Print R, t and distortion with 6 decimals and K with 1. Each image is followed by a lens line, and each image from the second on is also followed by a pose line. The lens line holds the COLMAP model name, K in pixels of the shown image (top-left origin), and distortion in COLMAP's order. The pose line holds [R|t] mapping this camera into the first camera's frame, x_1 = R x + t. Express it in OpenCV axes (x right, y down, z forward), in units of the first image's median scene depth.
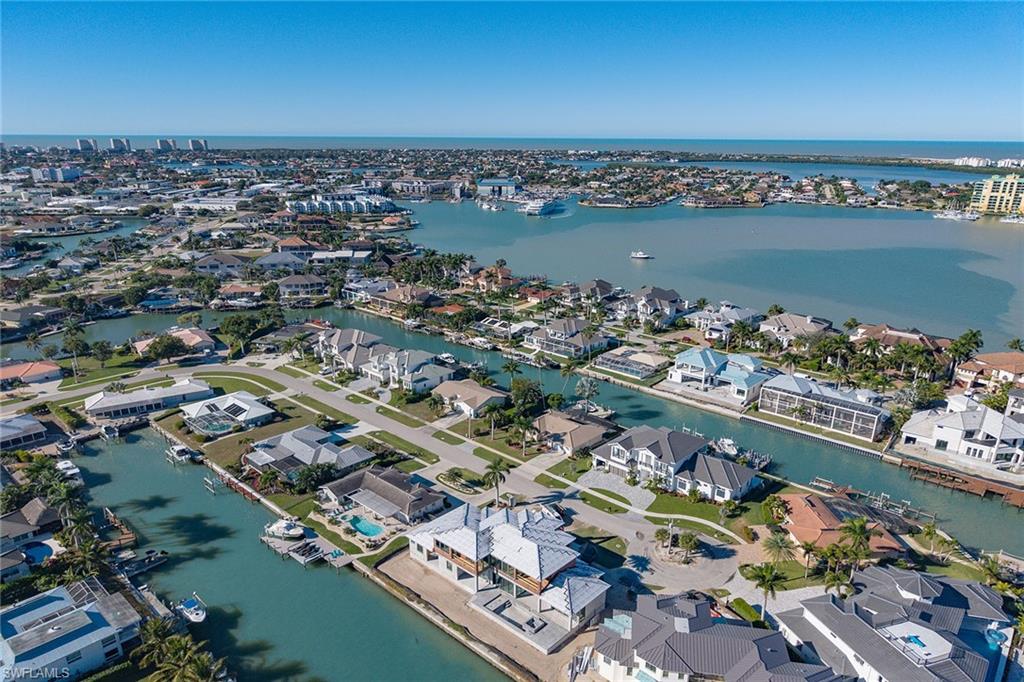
lens RADIAL K [[673.6, 0, 515.7], [0, 673.6, 386.7], [0, 0, 1]] dist [0.055536, -0.055831]
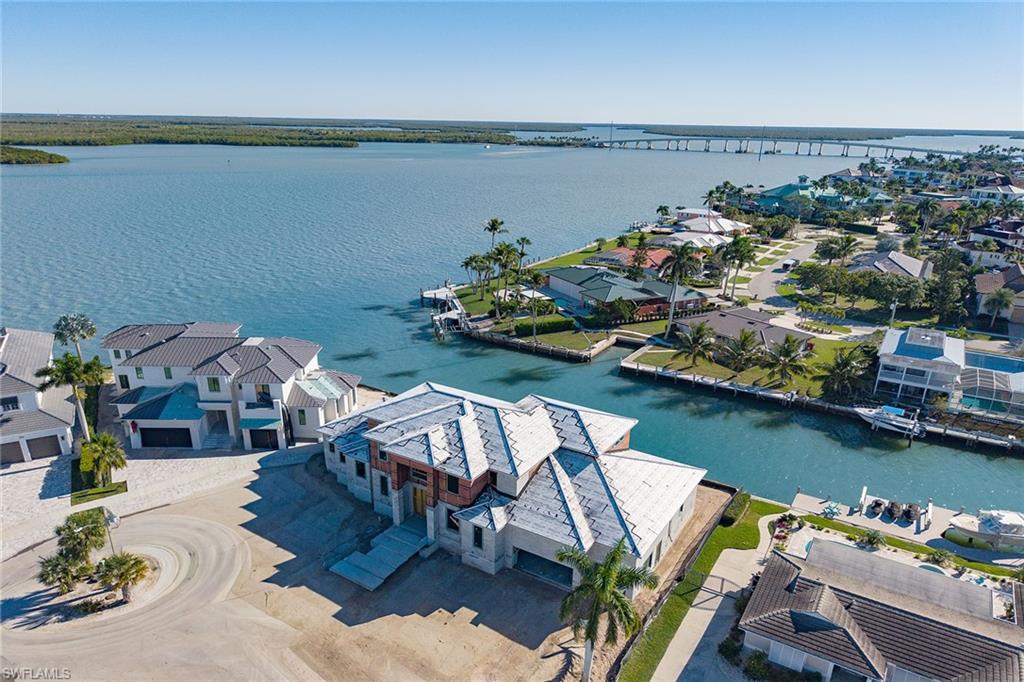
lens RADIAL K [[688.2, 0, 516.5], [0, 688.2, 376.2], [0, 0, 1]] dist [0.007896, 0.000700]
pose [[-0.981612, 0.046483, -0.185143, 0.039212], [-0.086006, 0.758182, 0.646346, -0.092761], [0.170416, 0.650384, -0.740242, 0.813902]]
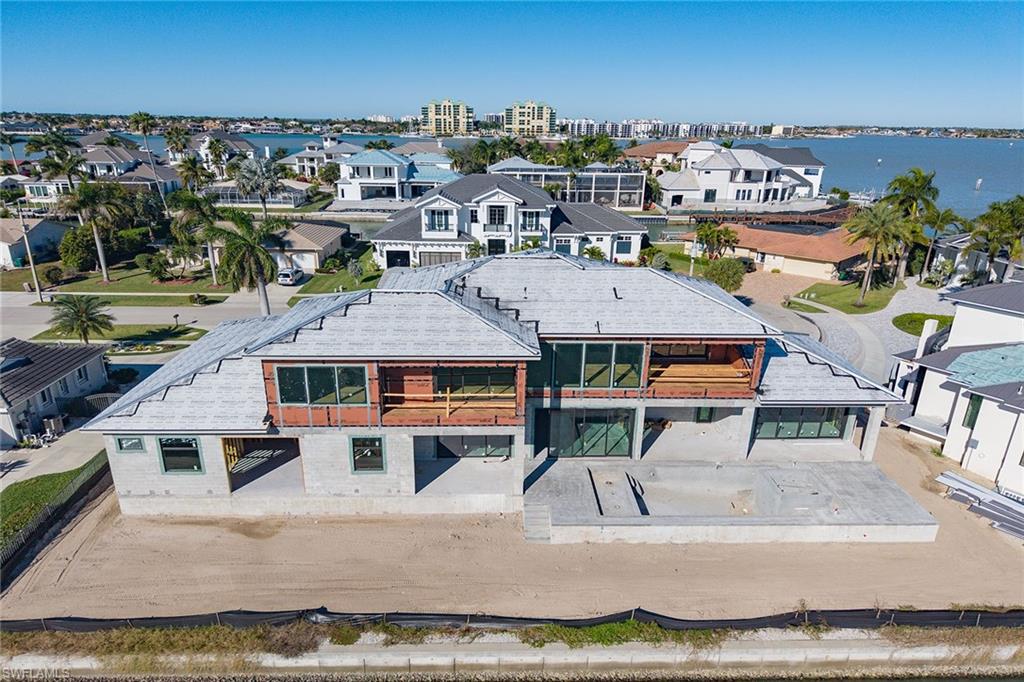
lens RADIAL K [[673.6, 0, 515.7], [0, 673.6, 386.7], [0, 0, 1]] dist [0.055536, -0.055831]
pose [[0.713669, -0.251038, 0.653955, -0.127590], [0.230478, 0.965748, 0.119206, 0.132020], [-0.661481, 0.065649, 0.747083, 0.460037]]
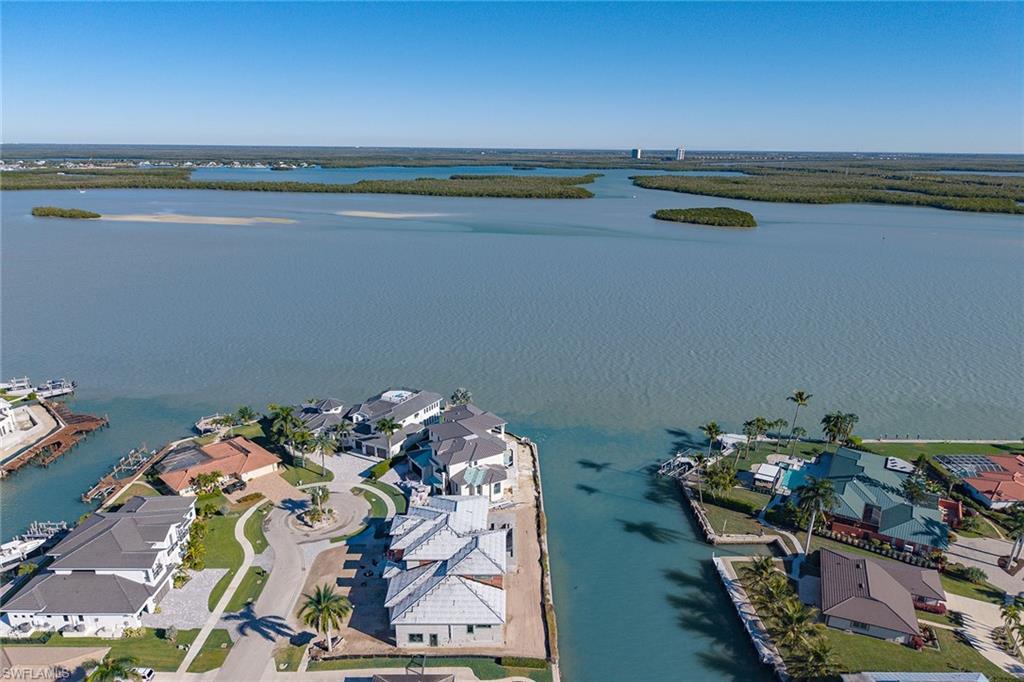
lens RADIAL K [[688.2, 0, 515.0], [0, 688.2, 355.3], [0, 0, 1]] dist [0.040412, -0.060140]
pose [[-0.688360, -0.226510, 0.689096, -0.397829], [0.235904, 0.828444, 0.507967, -0.262099], [-0.685937, 0.512225, -0.516833, 0.772486]]
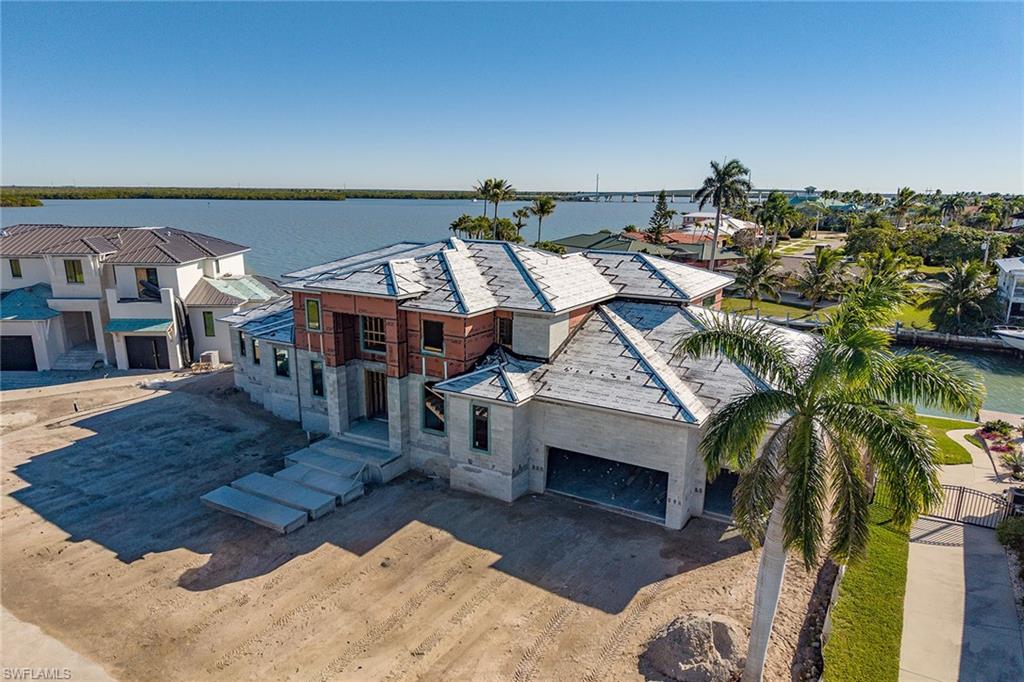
lens RADIAL K [[688.2, 0, 515.0], [0, 688.2, 355.3], [0, 0, 1]] dist [0.040412, -0.060140]
pose [[-0.977991, 0.035501, -0.205606, 0.028511], [-0.084794, 0.832747, 0.547121, 0.043400], [0.190641, 0.552514, -0.811409, 0.760338]]
